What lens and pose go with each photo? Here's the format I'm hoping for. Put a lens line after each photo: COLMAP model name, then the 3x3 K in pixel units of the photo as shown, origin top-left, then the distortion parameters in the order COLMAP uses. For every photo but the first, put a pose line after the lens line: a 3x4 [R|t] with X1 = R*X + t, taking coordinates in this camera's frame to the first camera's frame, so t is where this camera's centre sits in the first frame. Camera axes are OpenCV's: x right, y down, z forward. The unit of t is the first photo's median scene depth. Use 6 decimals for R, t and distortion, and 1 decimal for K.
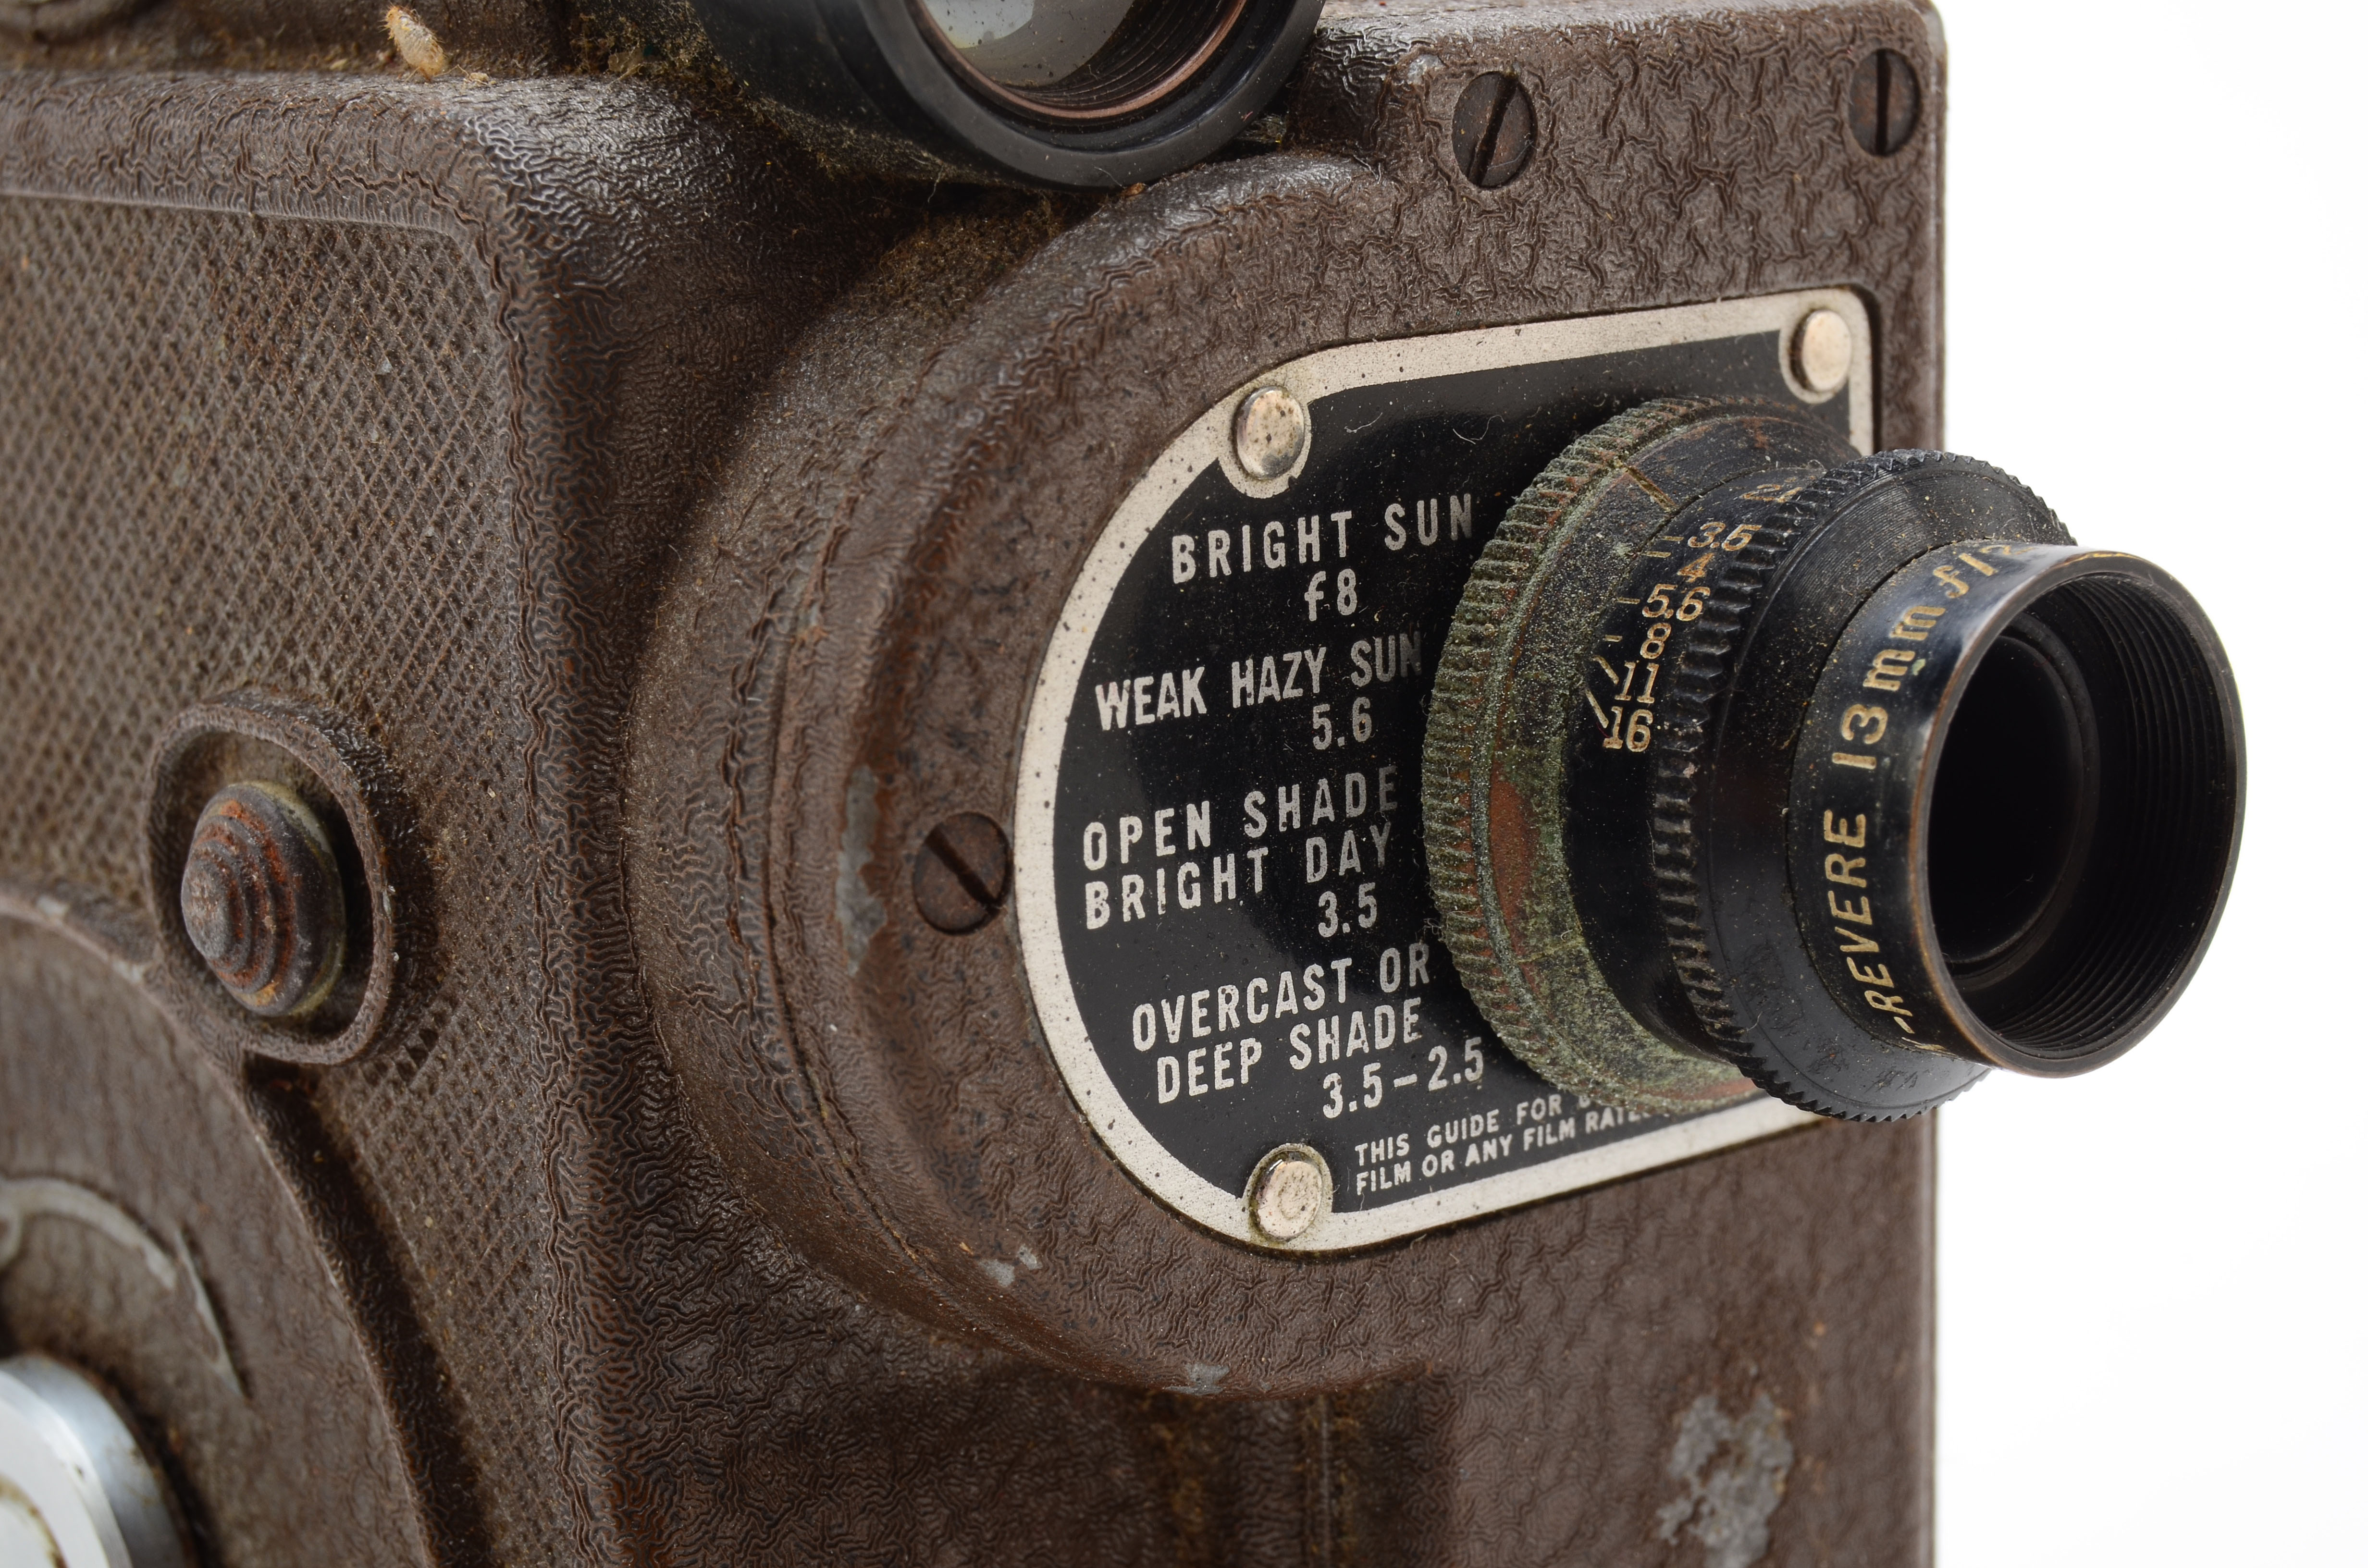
lens RADIAL K [[4886.1, 0, 1196.7], [0, 4886.1, 828.7], [0, 0, 1]] dist [-0.028714, 0.000000]
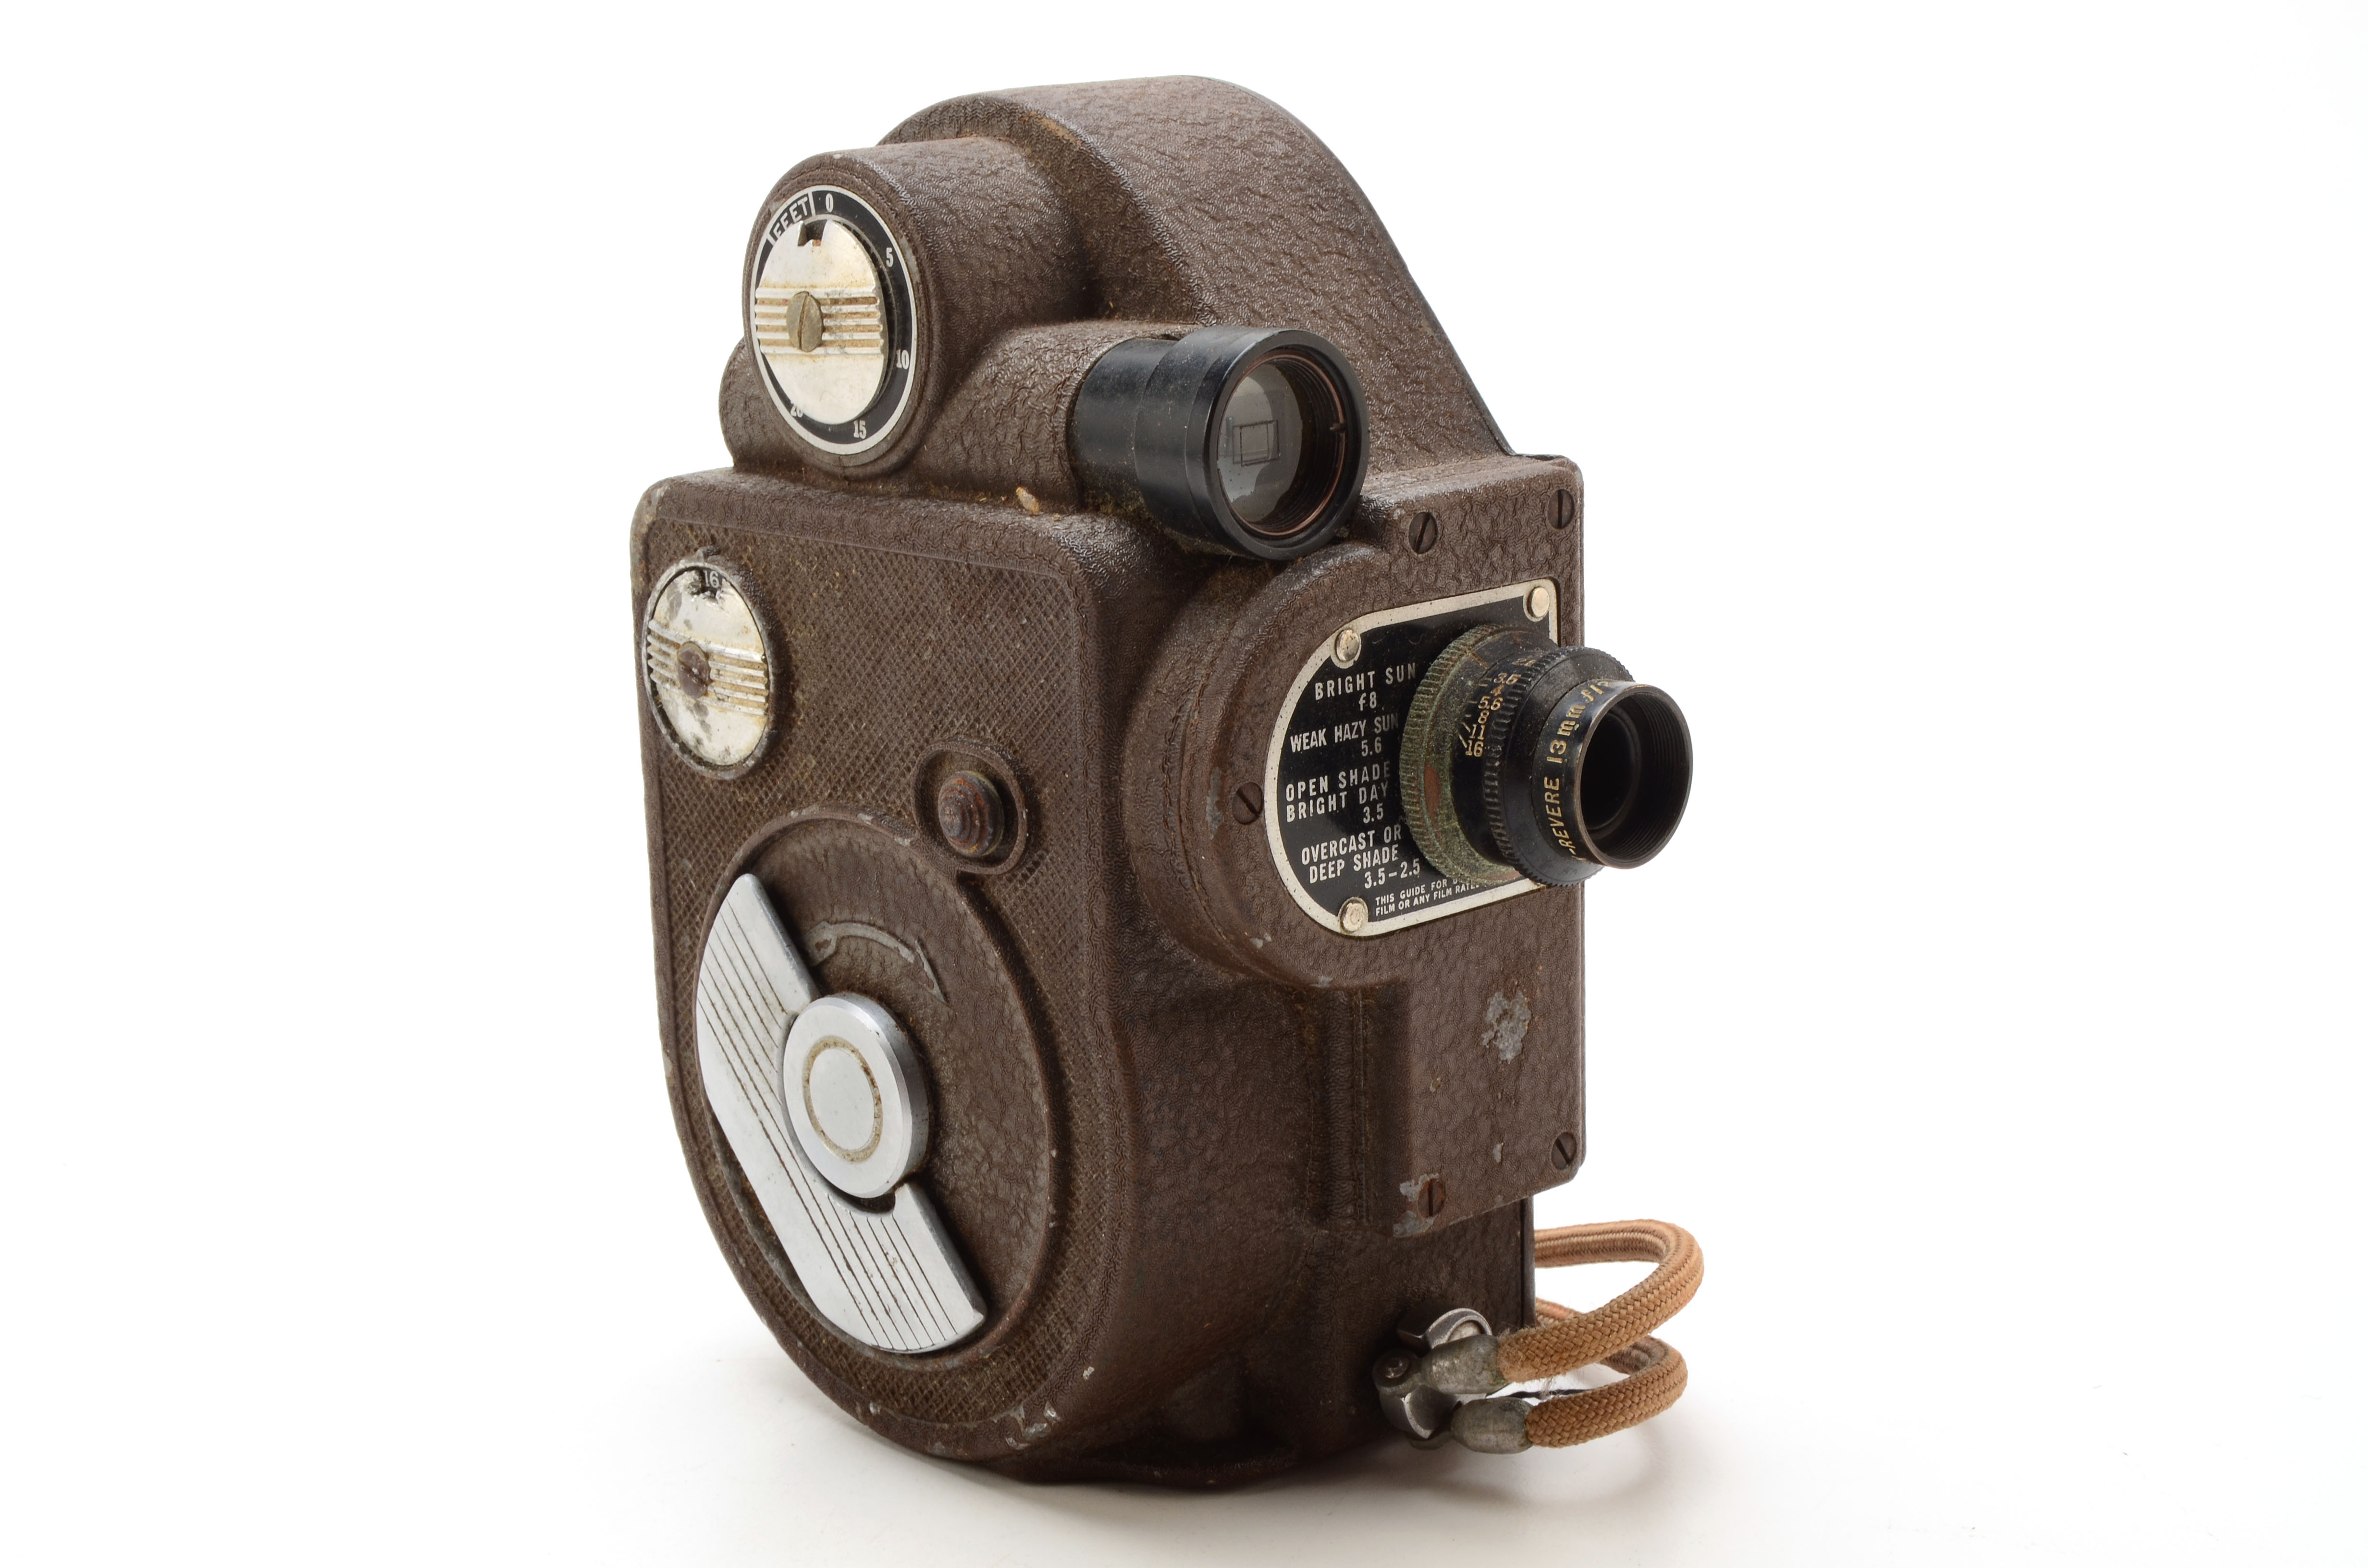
lens RADIAL K [[3590.1, 0, 1178.4], [0, 3590.1, 793.4], [0, 0, 1]] dist [-0.044341, 0.000000]
pose [[0.999060, -0.013177, 0.041287, -0.163953], [0.012378, 0.999733, 0.019527, -0.035893], [-0.041534, -0.018998, 0.998956, -1.036571]]
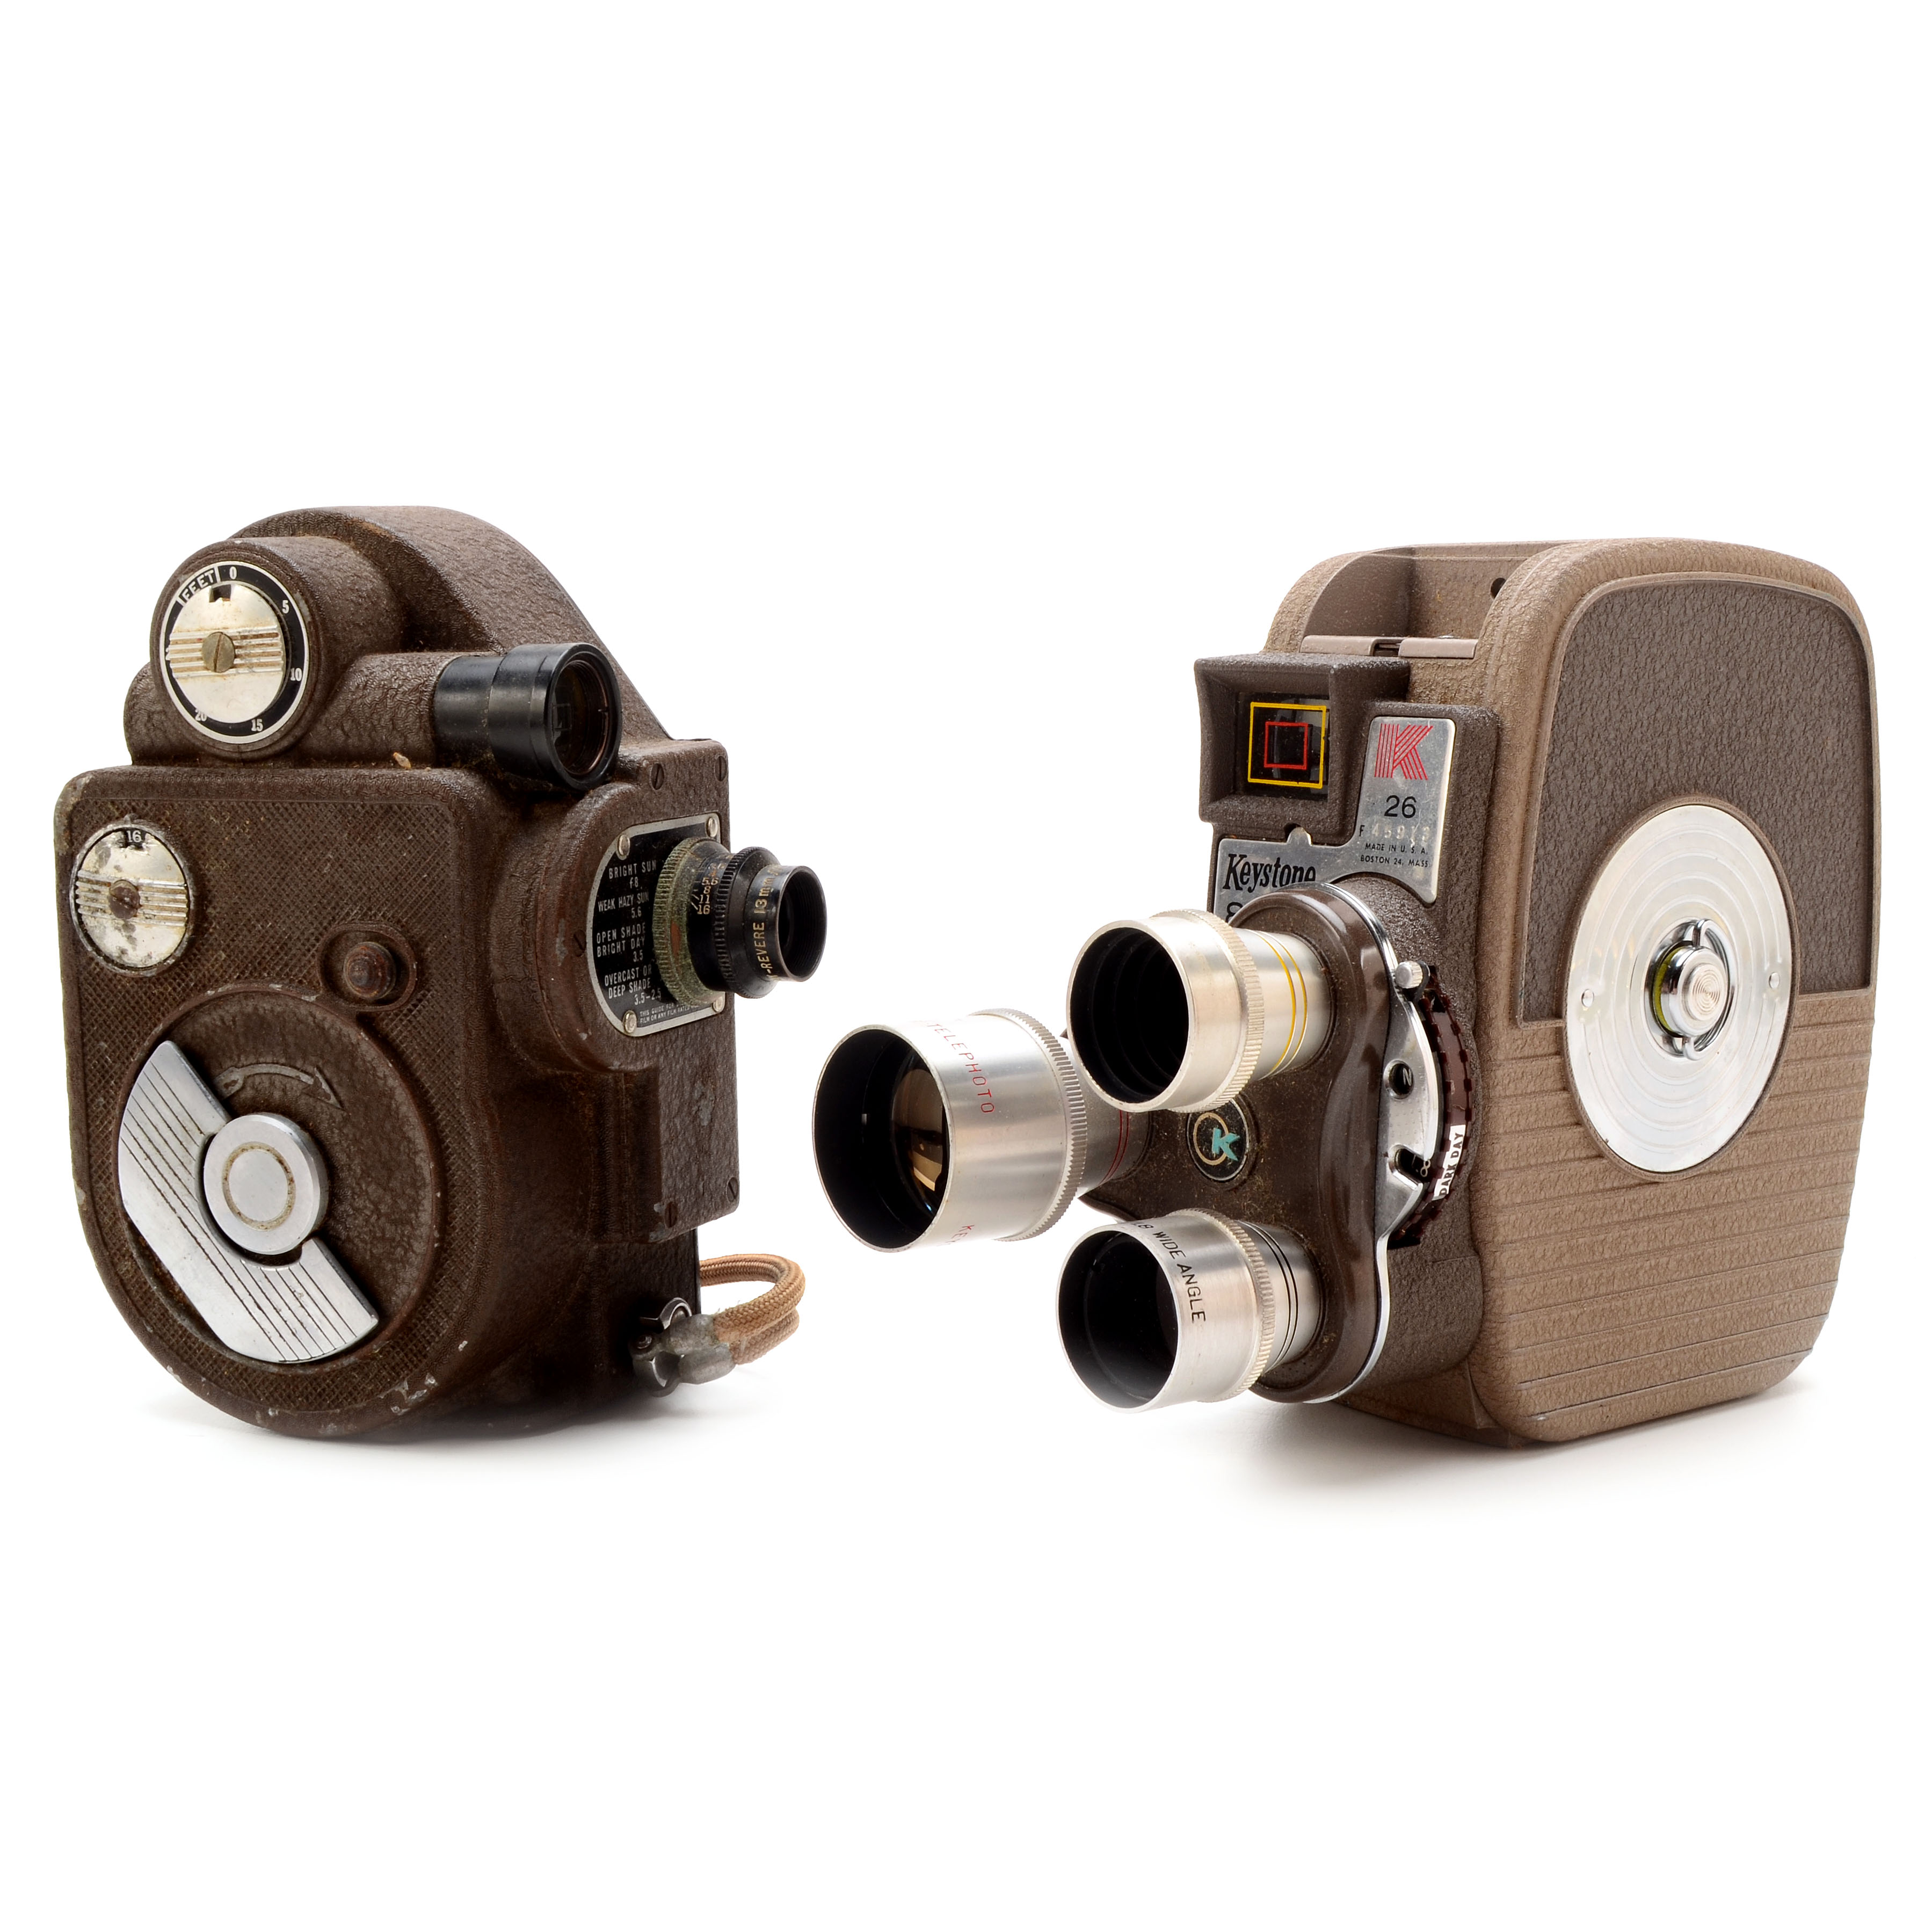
lens RADIAL K [[2990.7, 0, 1009.9], [0, 2990.7, 945.1], [0, 0, 1]] dist [-0.074524, 0.000000]
pose [[0.894638, -0.043902, 0.444630, -0.846769], [0.082586, 0.994261, -0.068001, 0.213302], [-0.439093, 0.097556, 0.893129, -1.501452]]
